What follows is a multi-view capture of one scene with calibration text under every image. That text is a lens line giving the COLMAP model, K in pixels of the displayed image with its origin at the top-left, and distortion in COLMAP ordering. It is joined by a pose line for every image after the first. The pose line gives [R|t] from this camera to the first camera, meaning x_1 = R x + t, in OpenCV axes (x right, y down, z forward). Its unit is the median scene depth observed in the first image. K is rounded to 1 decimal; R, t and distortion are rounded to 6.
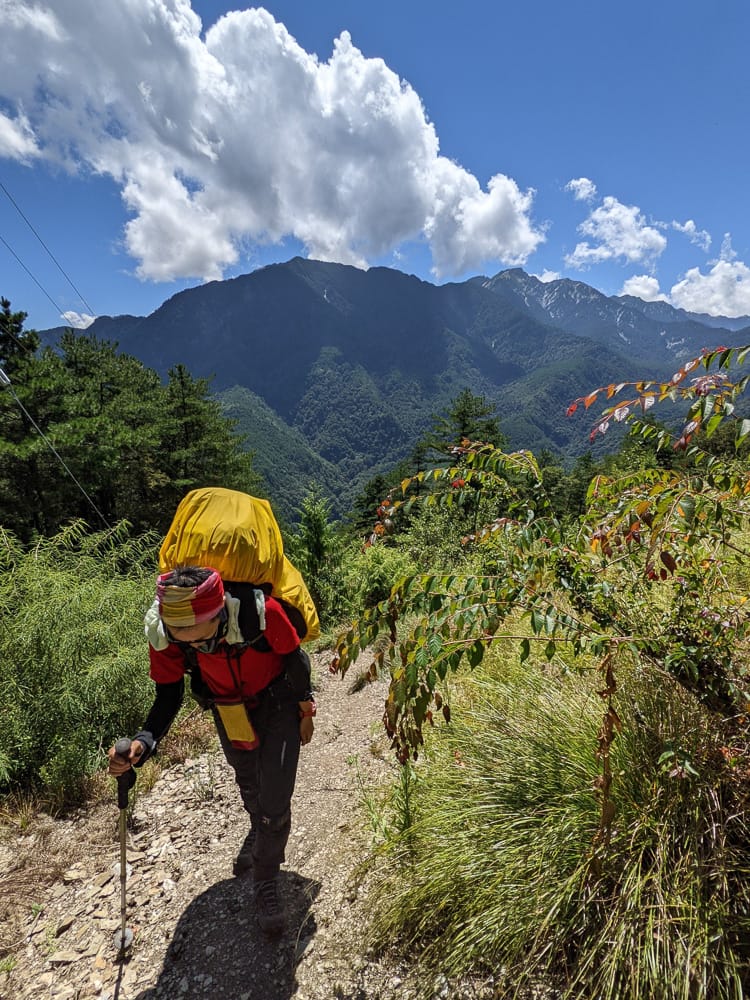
lens RADIAL K [[403.3, 0, 360.9], [0, 403.3, 496.4], [0, 0, 1]] dist [-0.000106, -0.000043]
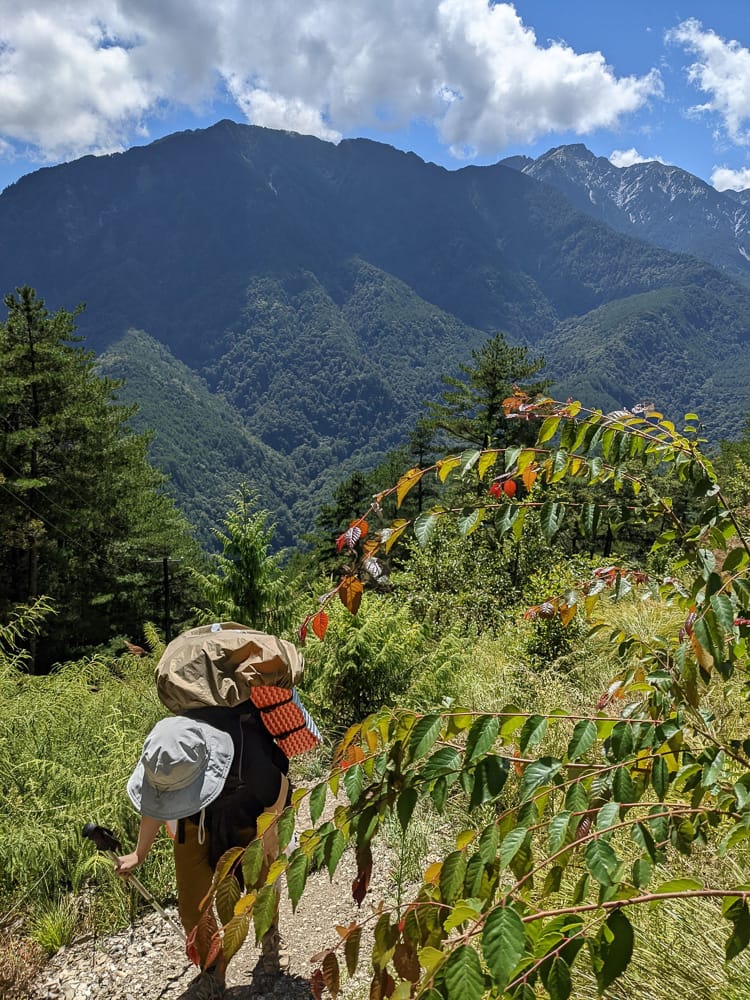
lens RADIAL K [[403.3, 0, 360.9], [0, 403.3, 496.4], [0, 0, 1]] dist [-0.000106, -0.000043]
pose [[0.999026, 0.001054, 0.044120, 0.023700], [-0.000690, 0.999966, -0.008270, -0.011865], [-0.044127, 0.008231, 0.998992, 0.385204]]
